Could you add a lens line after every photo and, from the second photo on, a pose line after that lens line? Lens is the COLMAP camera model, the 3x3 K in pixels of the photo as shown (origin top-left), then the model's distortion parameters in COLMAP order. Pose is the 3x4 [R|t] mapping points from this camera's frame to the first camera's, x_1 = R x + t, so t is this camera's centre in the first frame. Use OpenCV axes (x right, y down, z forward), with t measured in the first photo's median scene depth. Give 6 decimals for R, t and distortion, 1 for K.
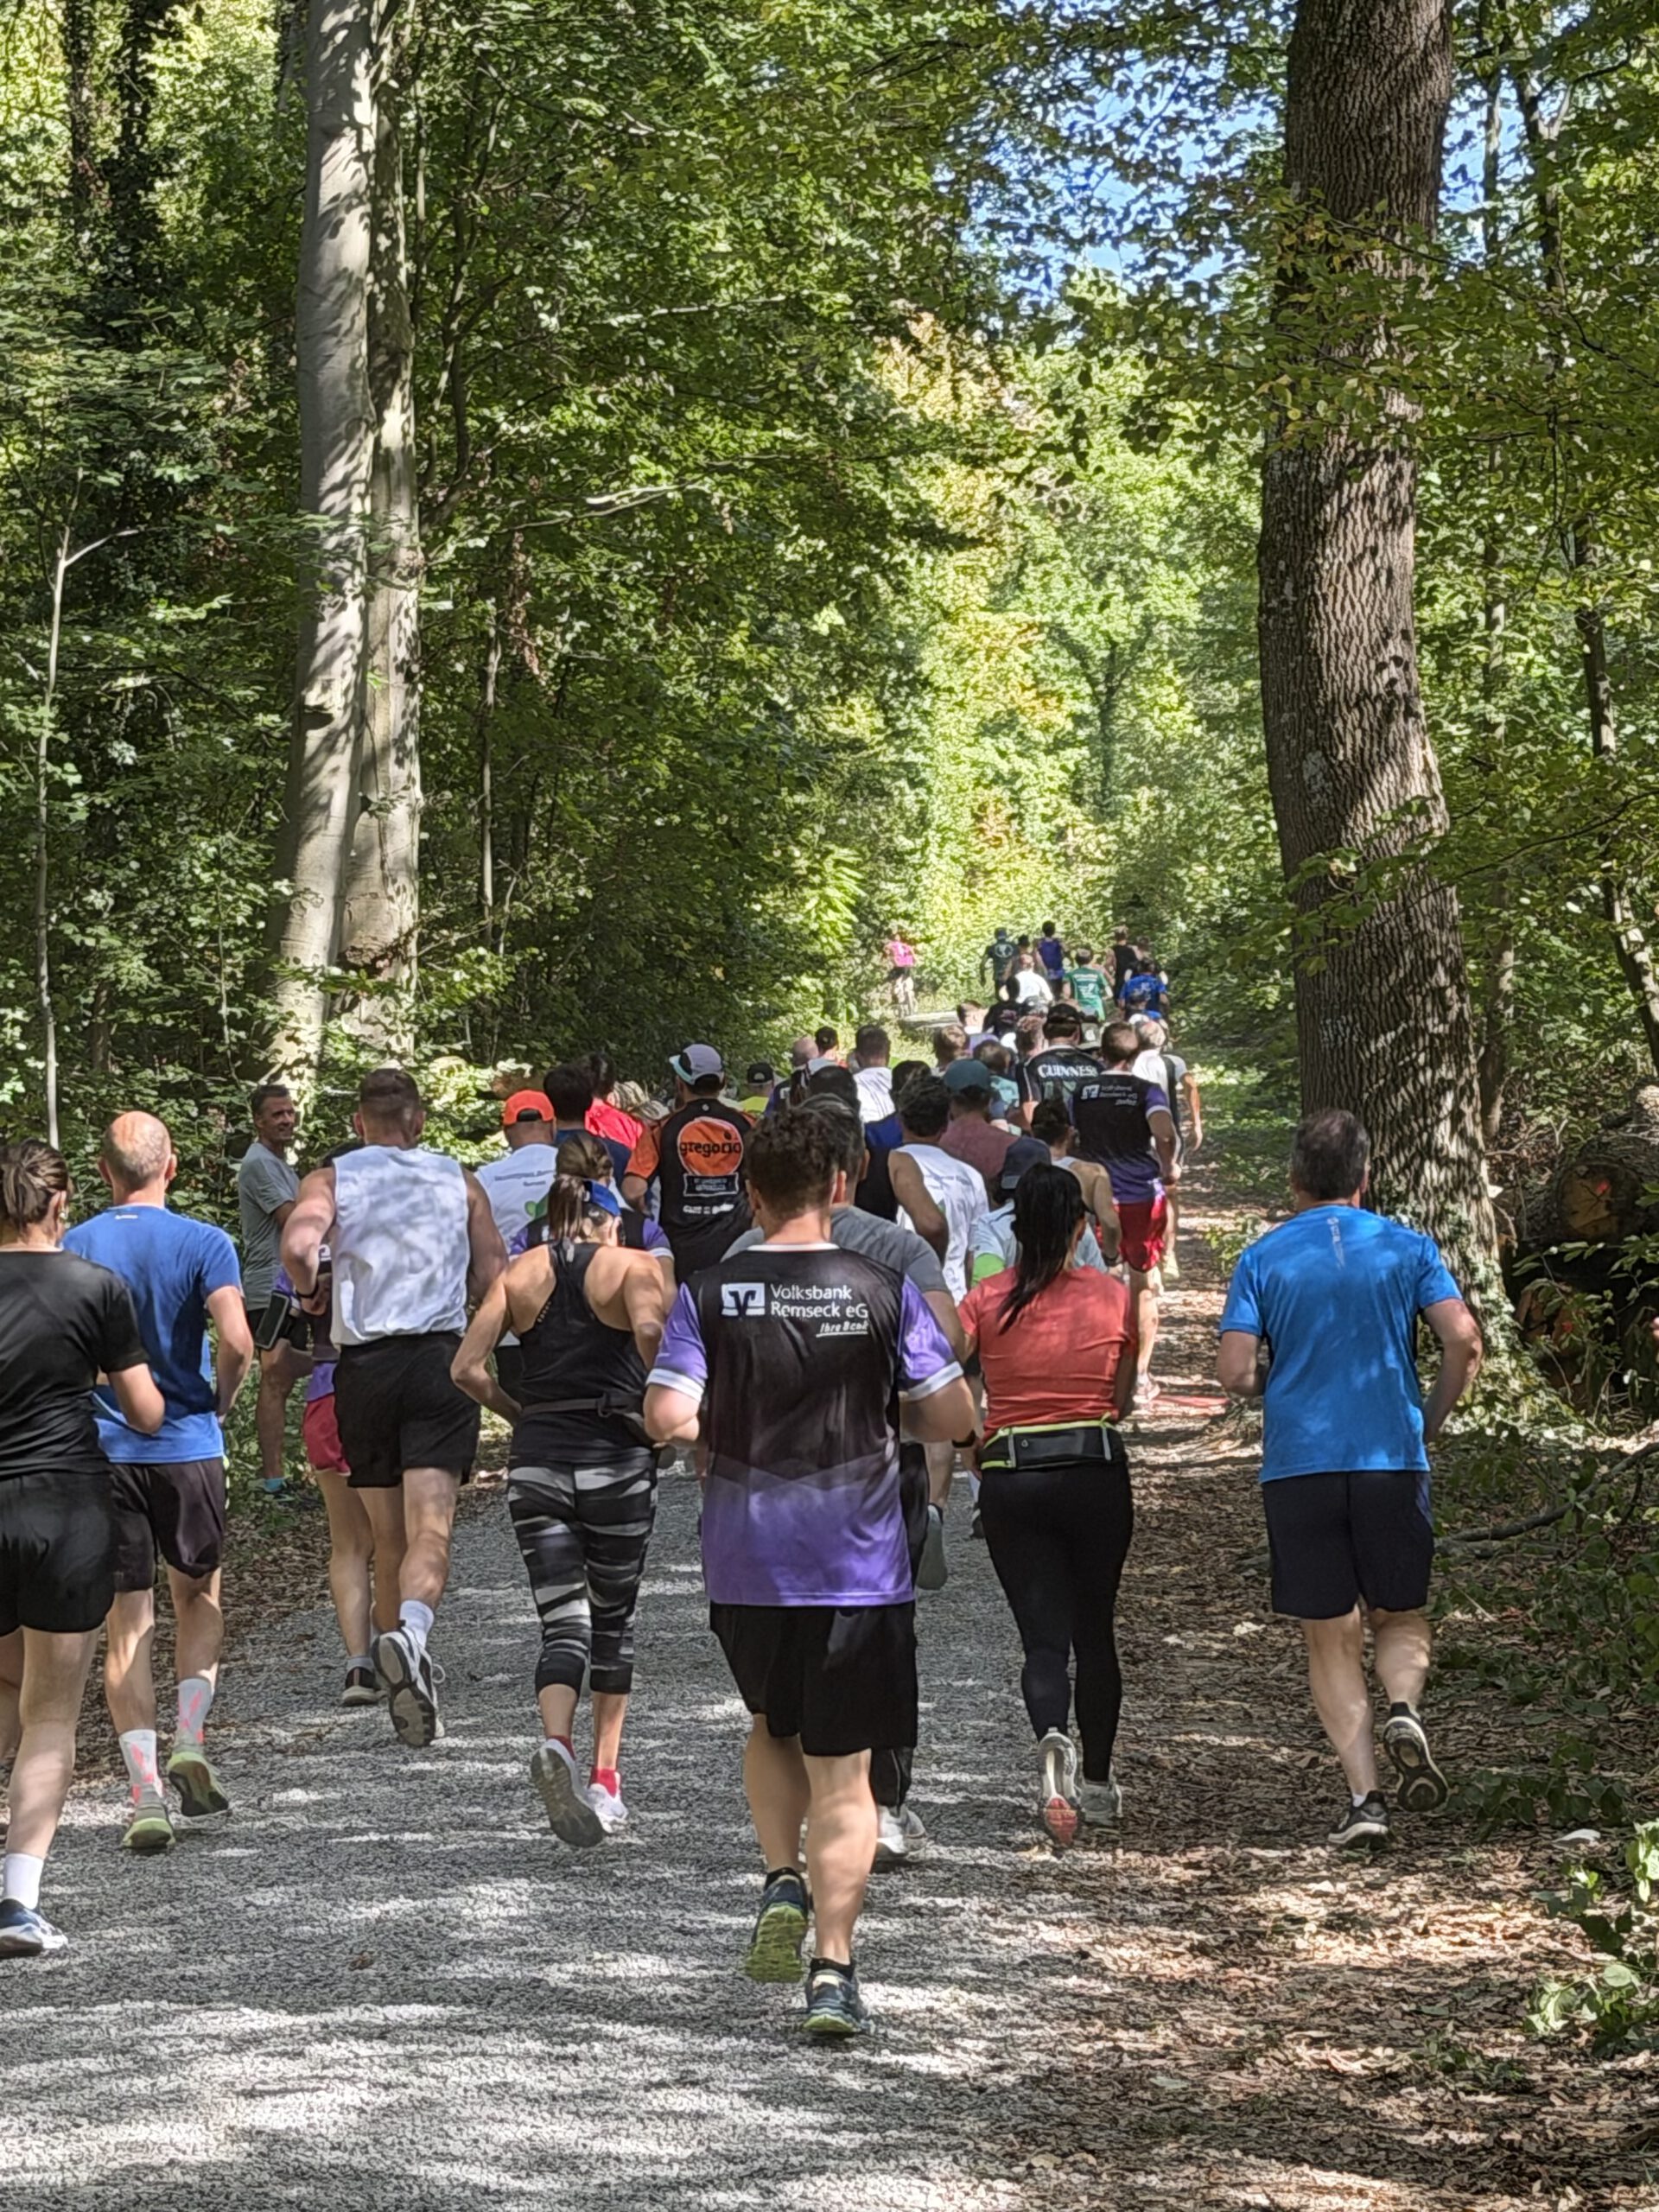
lens RADIAL K [[5673.2, 0, 829.5], [0, 5673.2, 1106.0], [0, 0, 1]] dist [-0.445577, -0.009852]
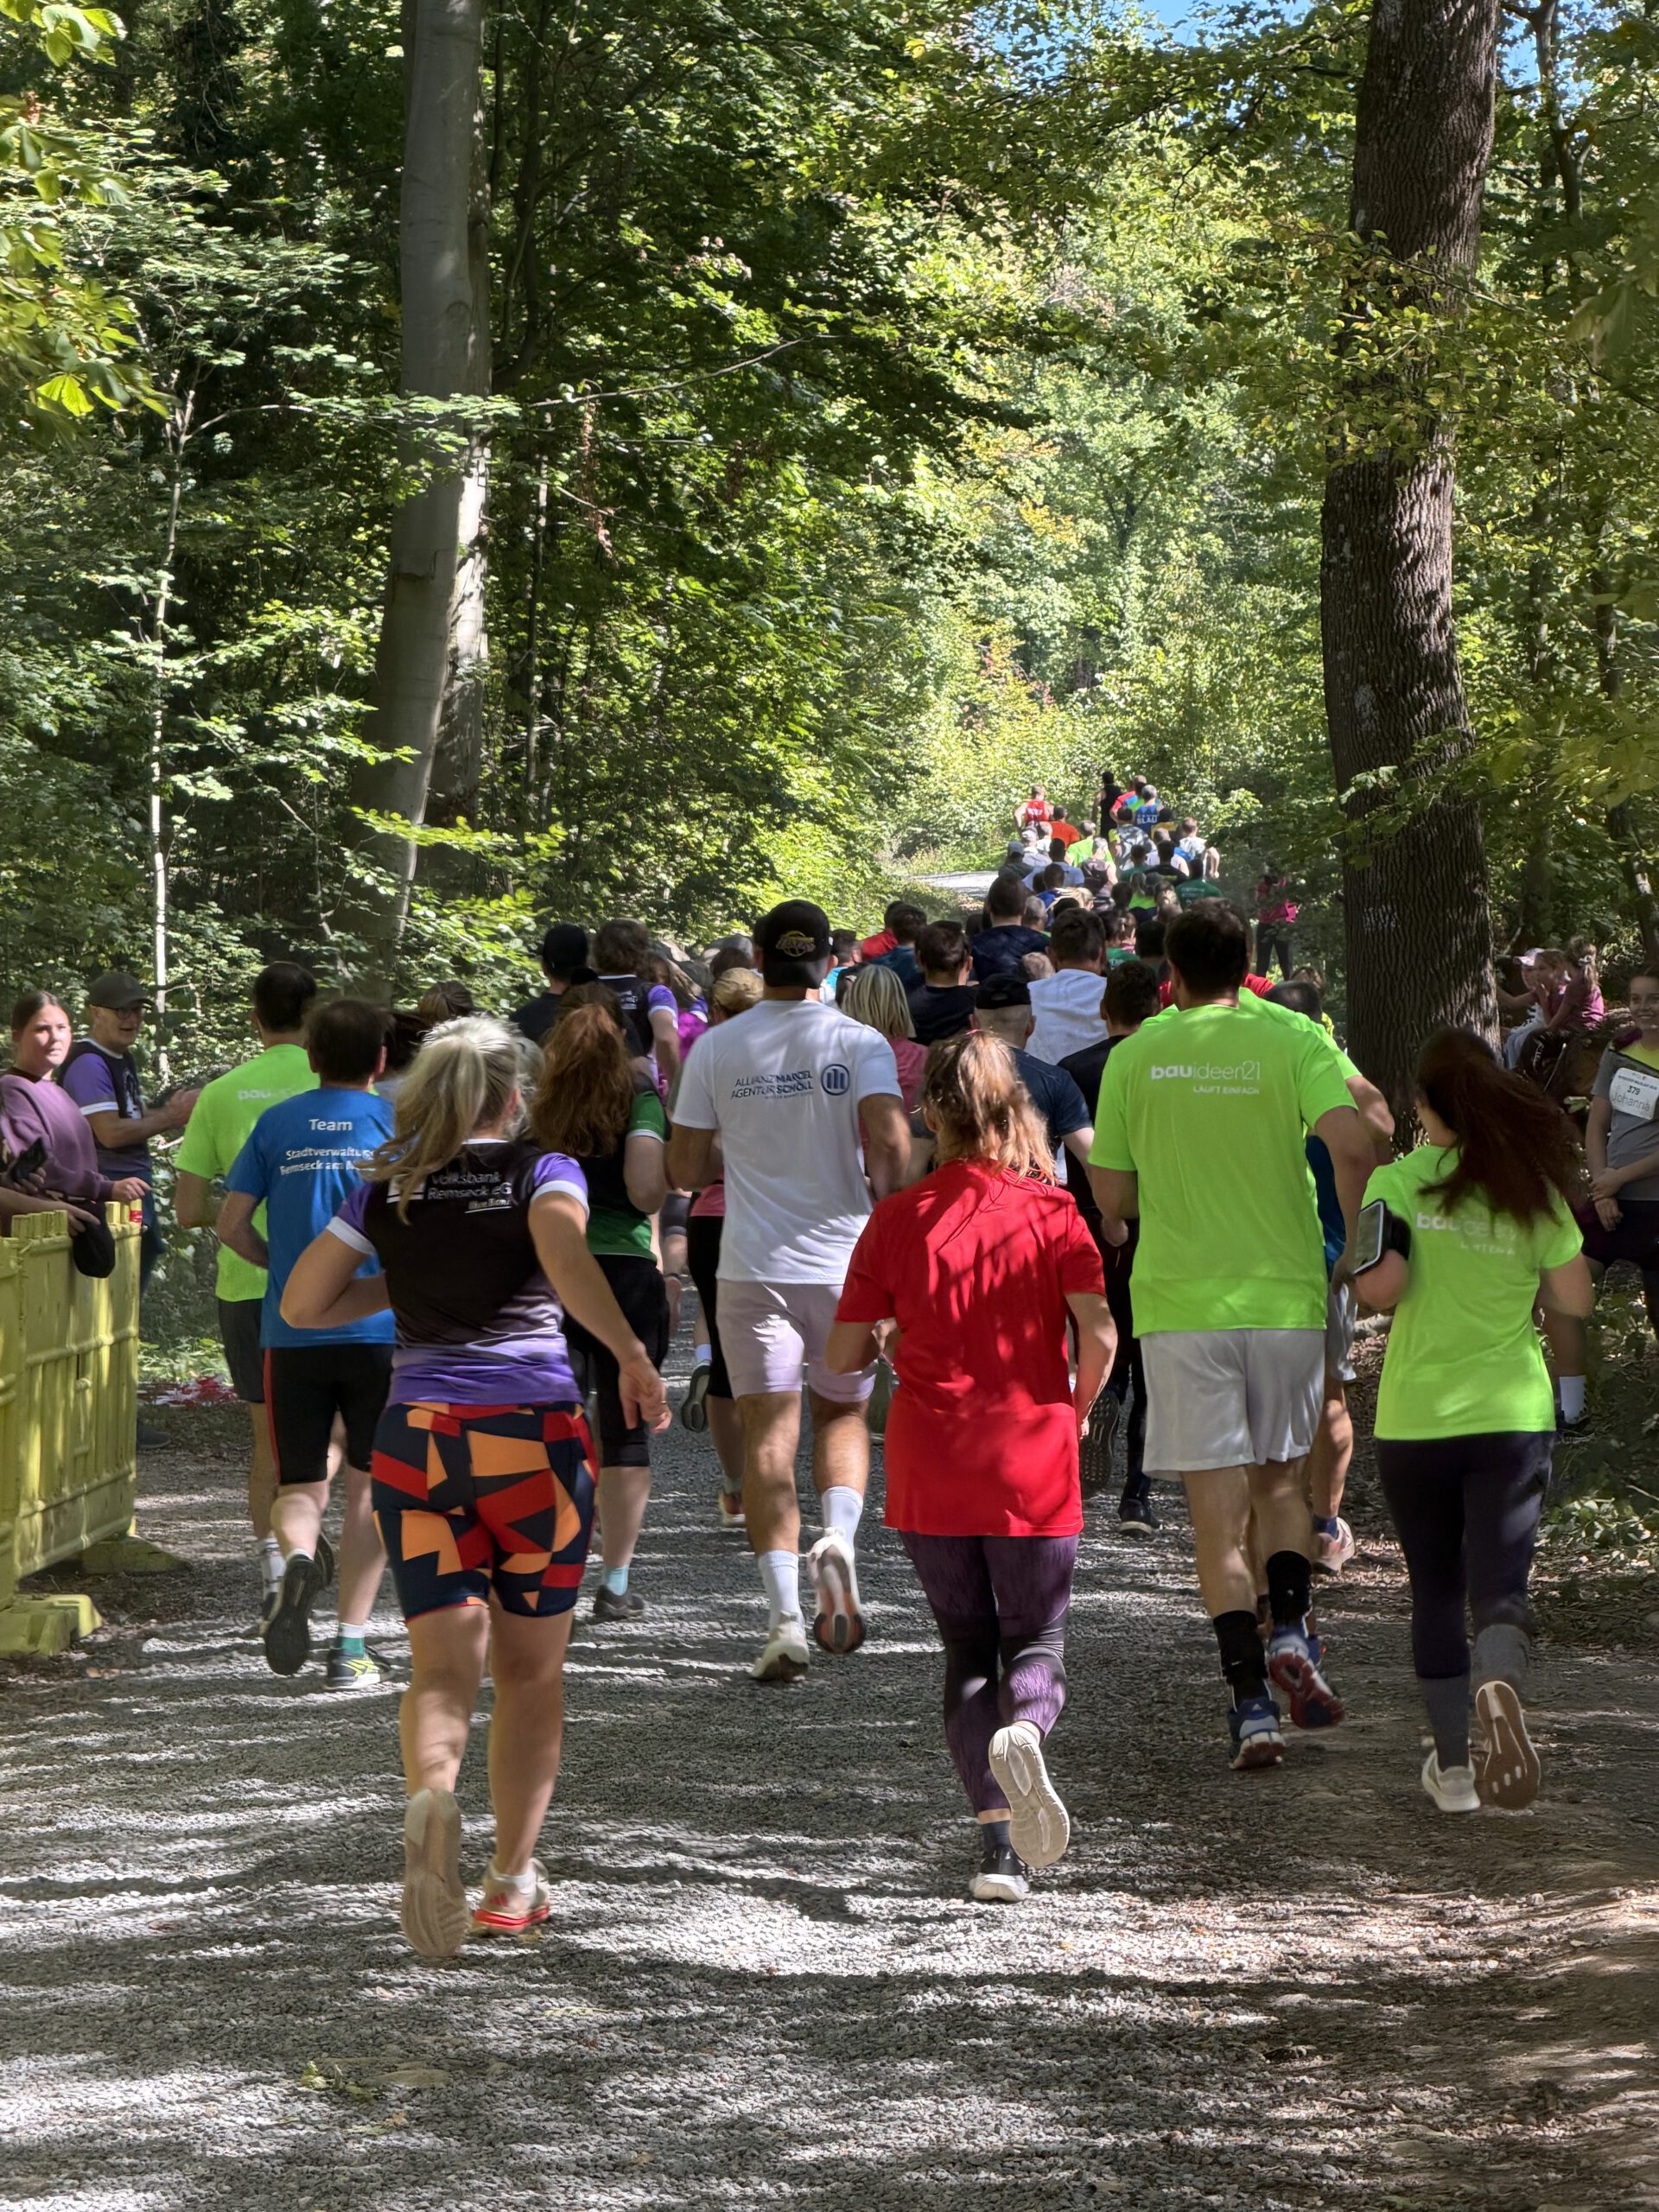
lens RADIAL K [[6811.0, 0, 829.5], [0, 6811.0, 1106.0], [0, 0, 1]] dist [-0.080688, -0.758428]
pose [[0.999643, 0.024765, 0.010070, -0.019965], [-0.024959, 0.999496, 0.019627, 0.001110], [-0.009579, -0.019872, 0.999757, -0.230936]]
